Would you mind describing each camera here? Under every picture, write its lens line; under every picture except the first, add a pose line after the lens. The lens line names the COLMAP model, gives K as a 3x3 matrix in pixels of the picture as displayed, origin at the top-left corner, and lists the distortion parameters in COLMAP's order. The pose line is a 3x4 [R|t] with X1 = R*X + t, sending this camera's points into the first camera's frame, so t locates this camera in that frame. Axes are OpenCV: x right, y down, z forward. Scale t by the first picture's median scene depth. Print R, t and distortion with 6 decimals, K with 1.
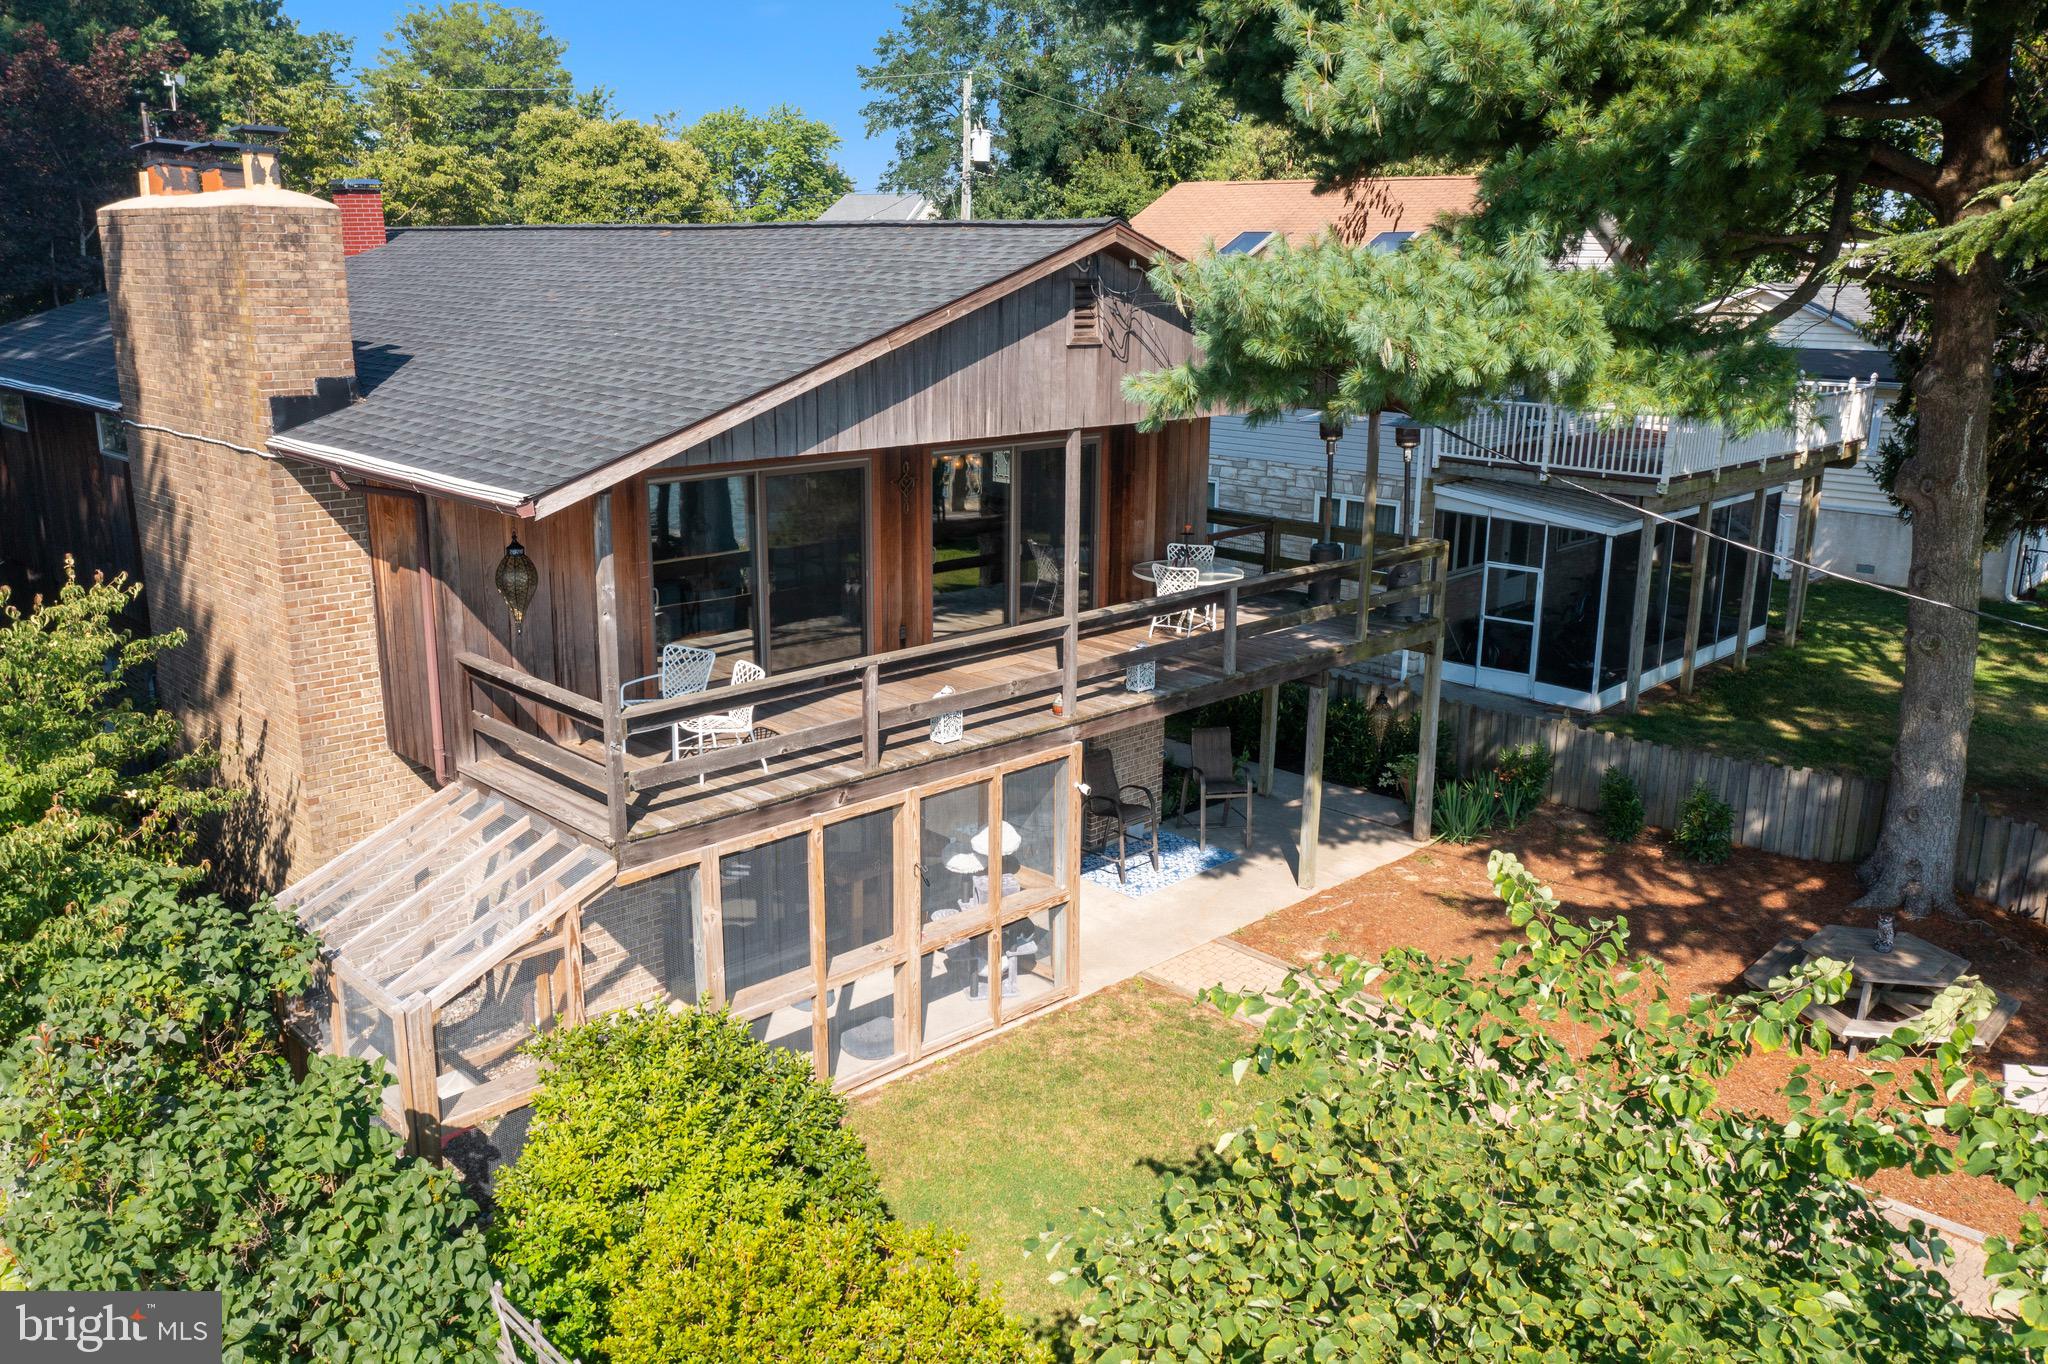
lens RADIAL K [[1620.2, 0, 1026.6], [0, 1620.2, 679.6], [0, 0, 1]] dist [-0.012200, 0.004528]
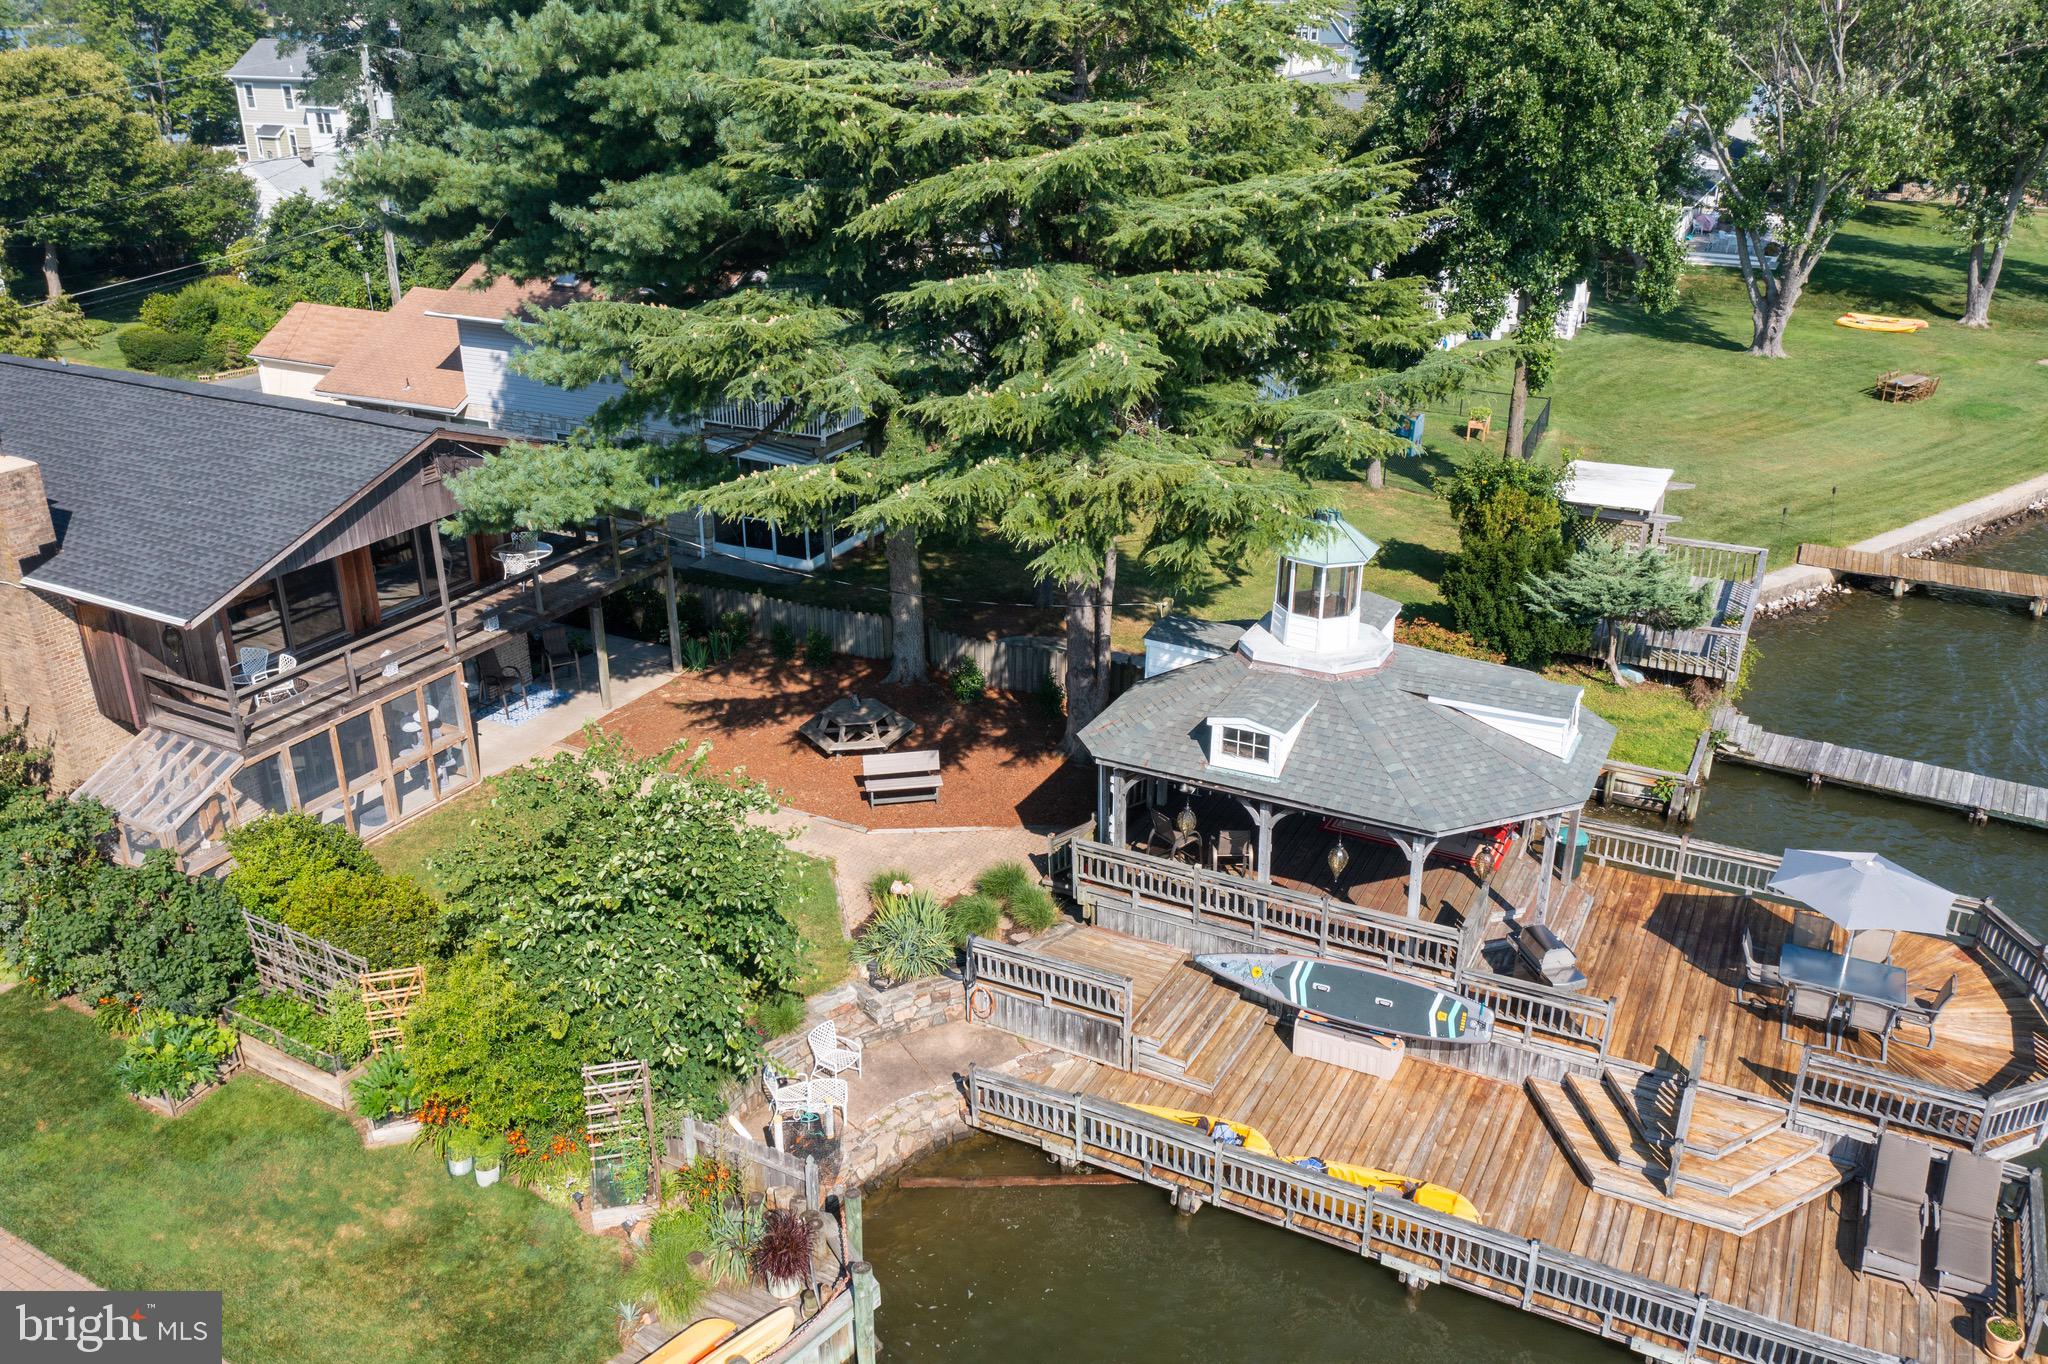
lens RADIAL K [[1621.4, 0, 1016.1], [0, 1621.4, 687.0], [0, 0, 1]] dist [-0.003517, -0.005887]
pose [[0.955657, -0.130726, 0.263877, 0.167247], [0.087264, 0.981534, 0.170223, -0.230817], [-0.281257, -0.139648, 0.949417, -1.218927]]
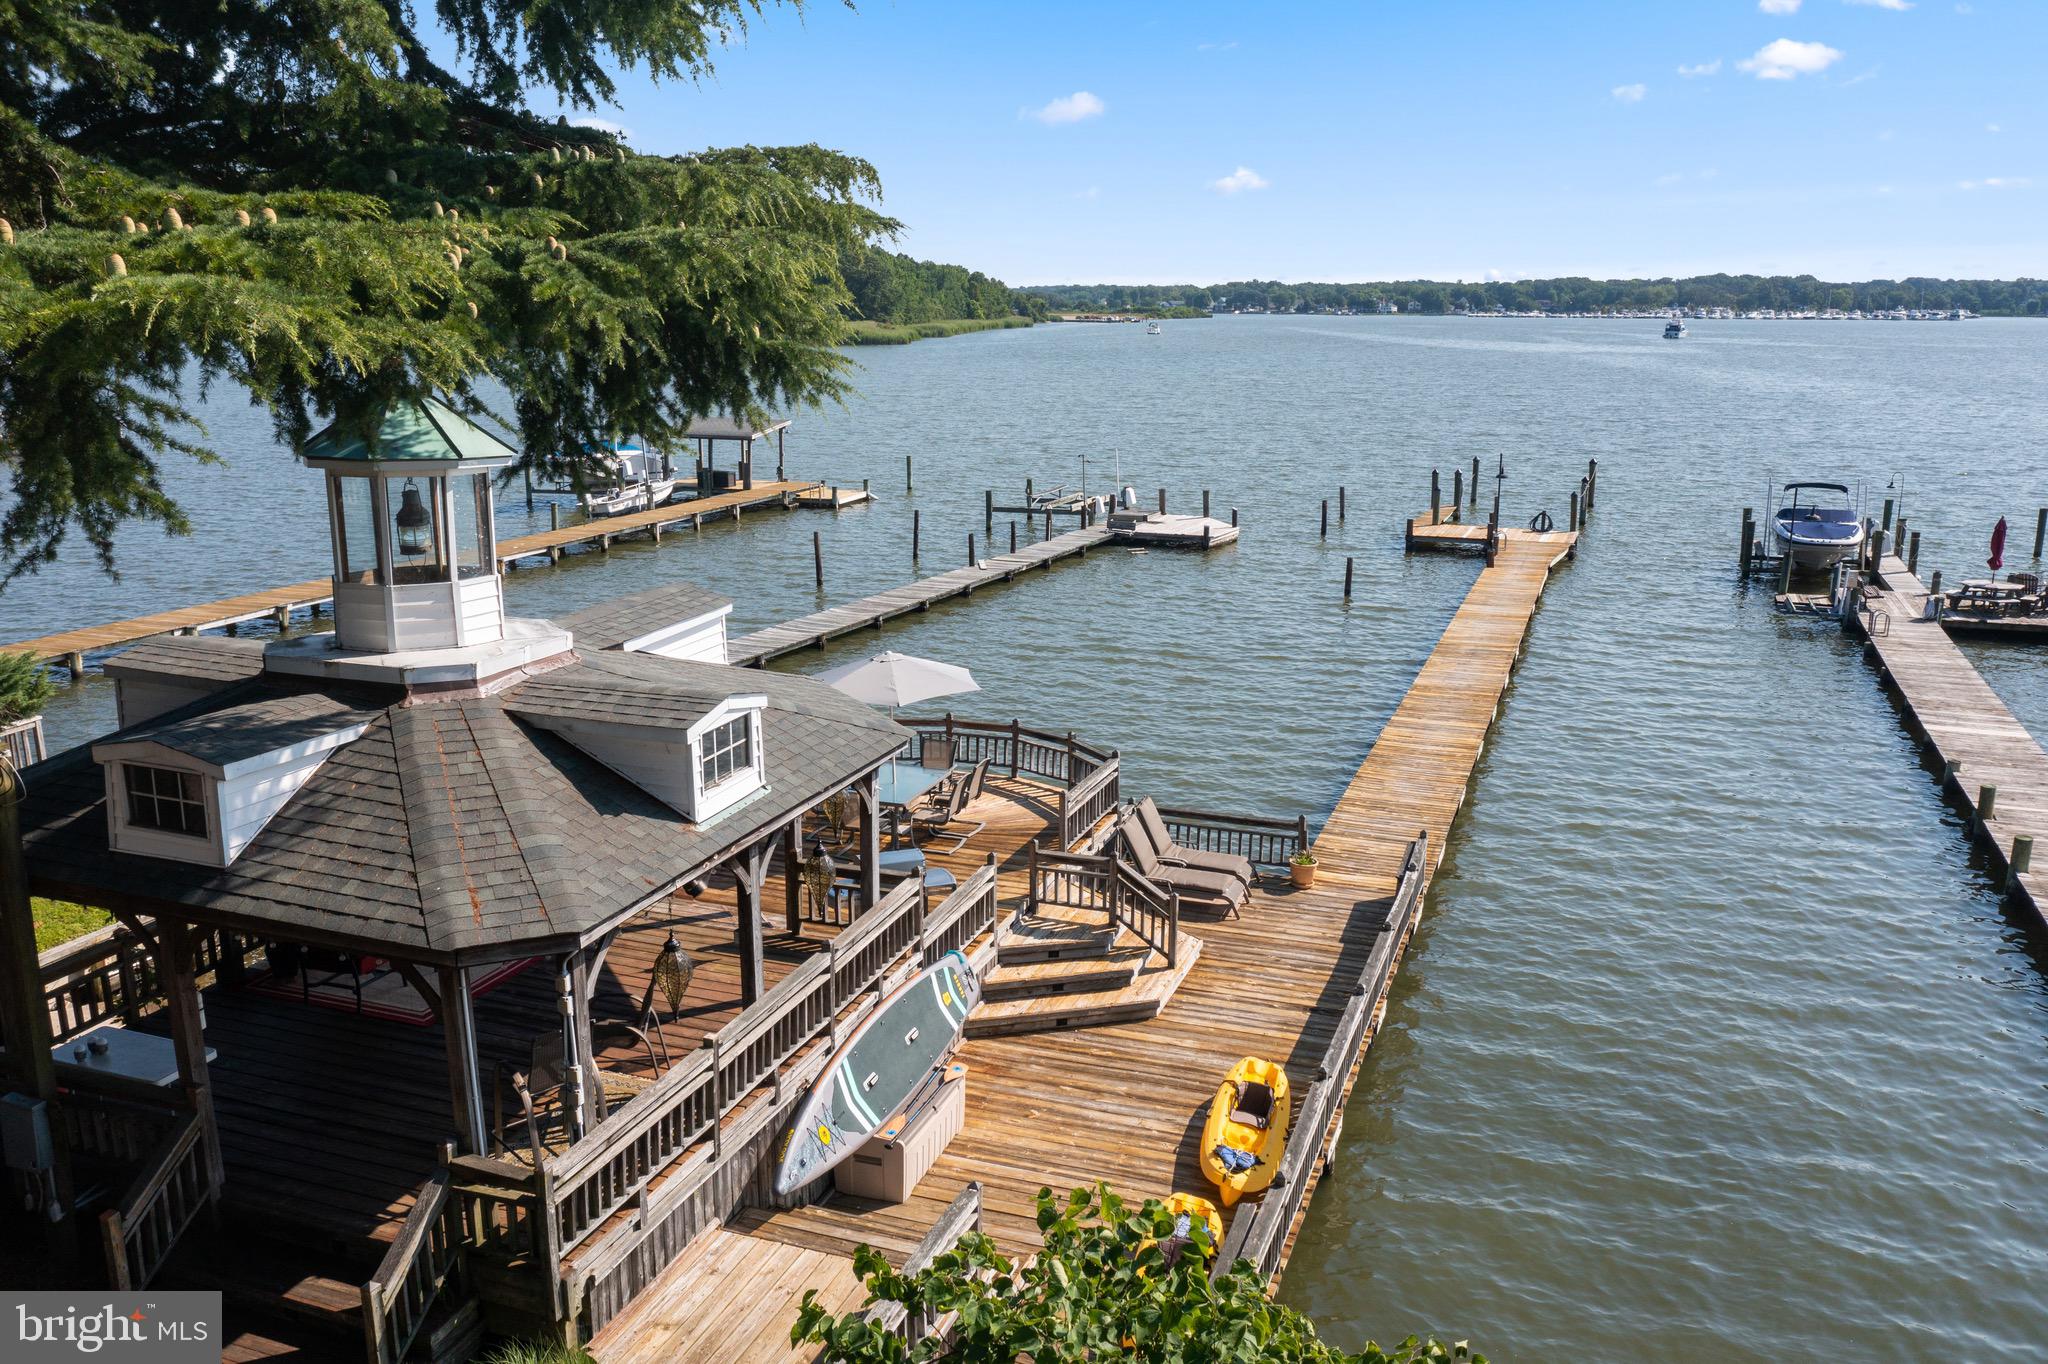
lens RADIAL K [[1620.2, 0, 1026.6], [0, 1620.2, 679.6], [0, 0, 1]] dist [-0.012200, 0.004528]
pose [[-0.416075, -0.220516, 0.882187, -0.027272], [0.219490, 0.917110, 0.332766, -0.162574], [-0.882443, 0.332087, -0.333186, 0.488781]]
